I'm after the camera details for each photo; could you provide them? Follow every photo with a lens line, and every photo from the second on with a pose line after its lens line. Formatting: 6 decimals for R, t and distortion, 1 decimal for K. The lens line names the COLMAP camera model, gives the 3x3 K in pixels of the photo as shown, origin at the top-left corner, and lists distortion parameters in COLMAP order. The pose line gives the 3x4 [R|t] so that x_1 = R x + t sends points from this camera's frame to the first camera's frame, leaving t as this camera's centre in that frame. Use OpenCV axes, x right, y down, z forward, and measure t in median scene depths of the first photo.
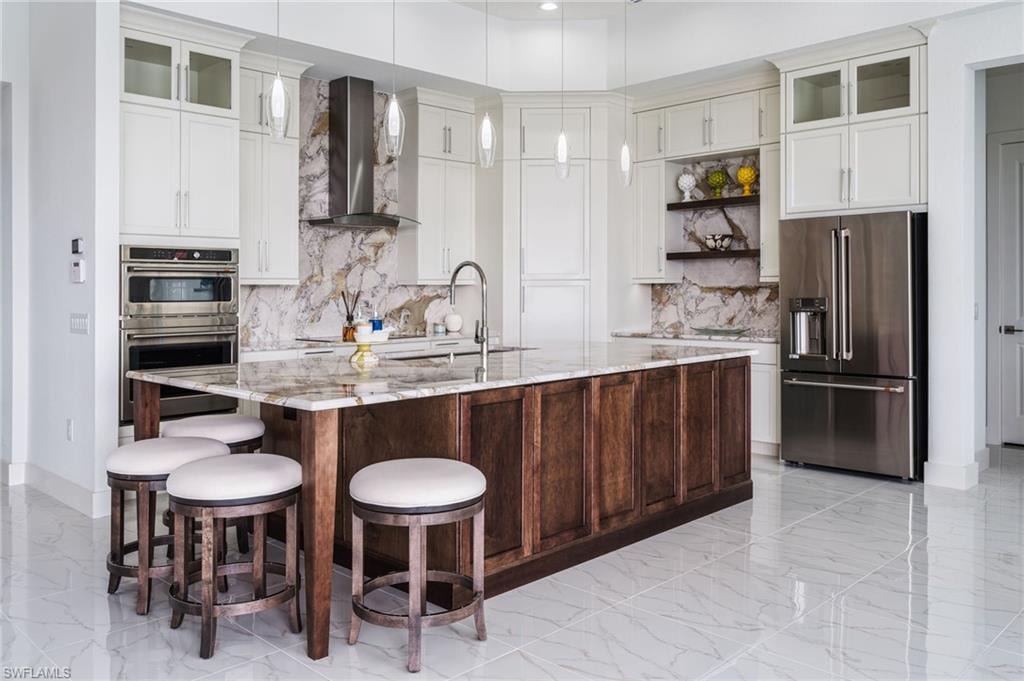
lens RADIAL K [[818.5, 0, 513.5], [0, 818.5, 292.0], [0, 0, 1]] dist [0.003414, 0.001549]
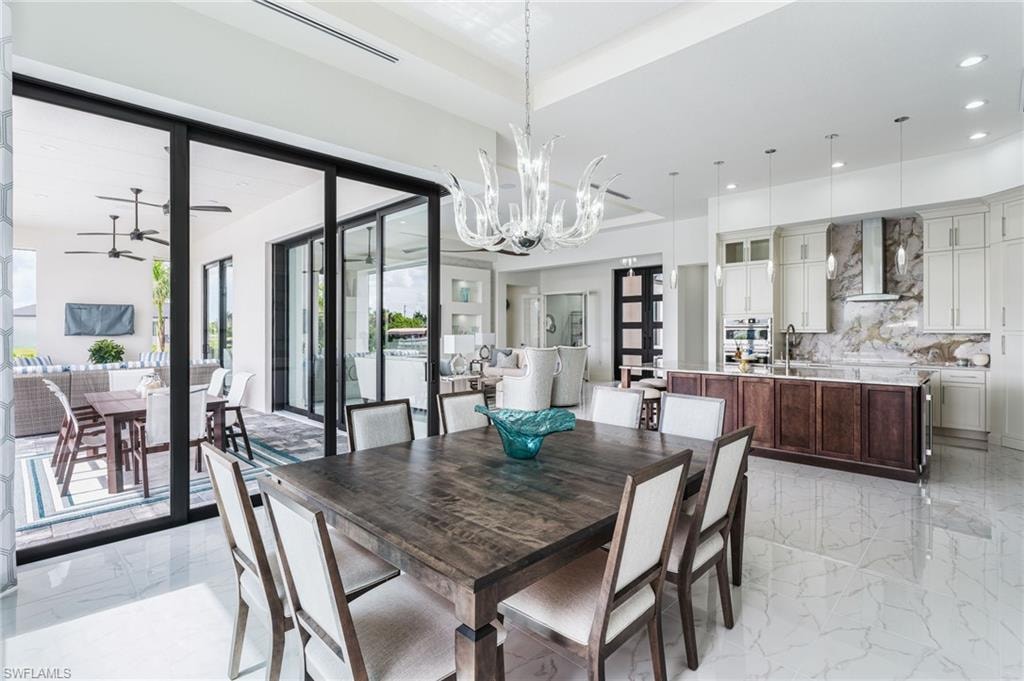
lens RADIAL K [[483.2, 0, 514.7], [0, 483.2, 329.1], [0, 0, 1]] dist [0.000782, 0.000051]
pose [[-0.000542, 0.006883, -0.999976, 1.615488], [-0.000139, 0.999976, 0.006883, -0.044534], [1.000000, 0.000143, -0.000541, 0.391098]]
